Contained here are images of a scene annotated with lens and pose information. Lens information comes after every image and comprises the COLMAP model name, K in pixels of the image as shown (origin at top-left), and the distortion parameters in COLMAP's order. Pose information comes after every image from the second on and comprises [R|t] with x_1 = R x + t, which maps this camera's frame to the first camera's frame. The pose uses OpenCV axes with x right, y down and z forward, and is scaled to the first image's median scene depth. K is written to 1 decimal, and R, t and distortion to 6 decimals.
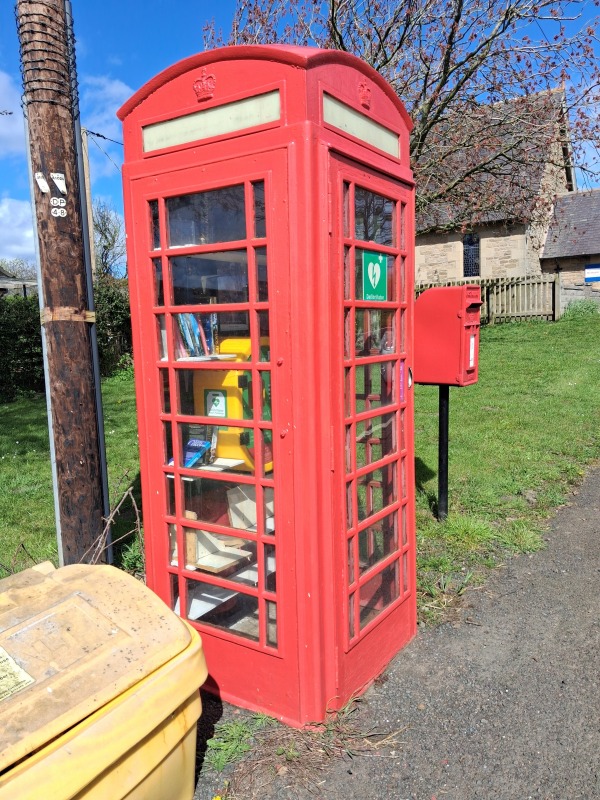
lens RADIAL K [[628.9, 0, 292.8], [0, 628.9, 401.1], [0, 0, 1]] dist [0.029067, -0.042677]
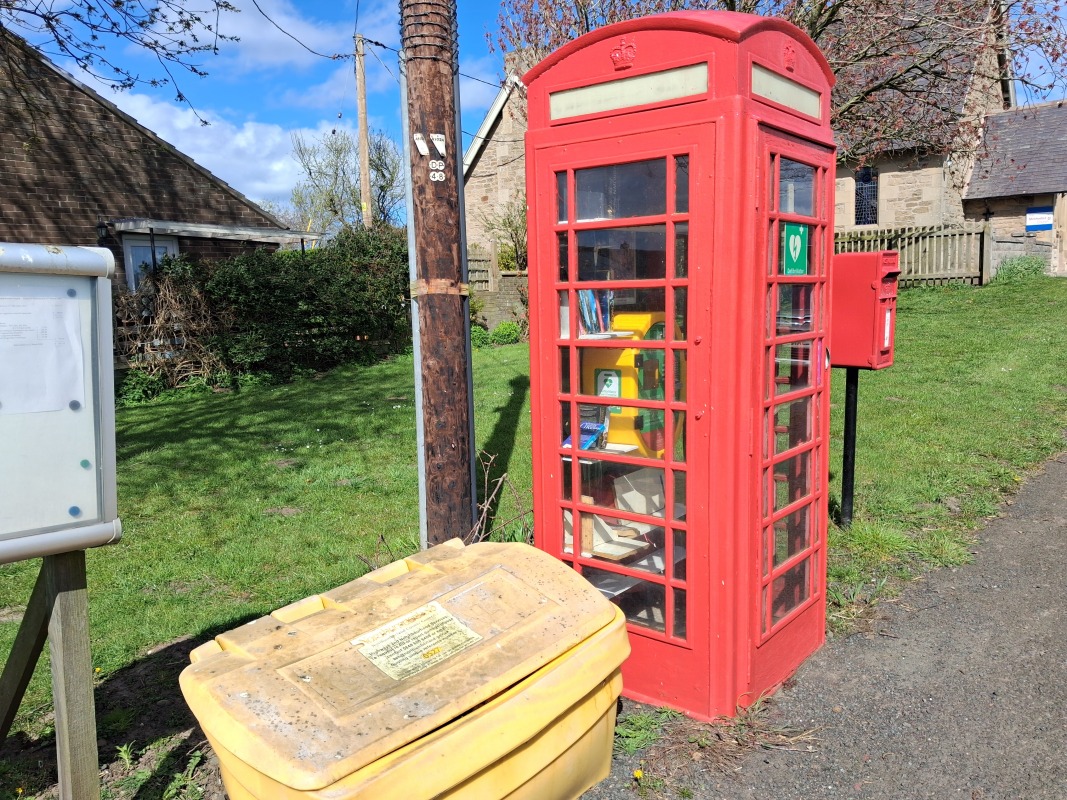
lens RADIAL K [[838.8, 0, 536.4], [0, 838.8, 400.0], [0, 0, 1]] dist [0.029067, -0.042677]
pose [[0.995995, 0.016465, -0.087879, -0.120341], [-0.015210, 0.999773, 0.014932, 0.010445], [0.088105, -0.013536, 0.996019, -0.244135]]
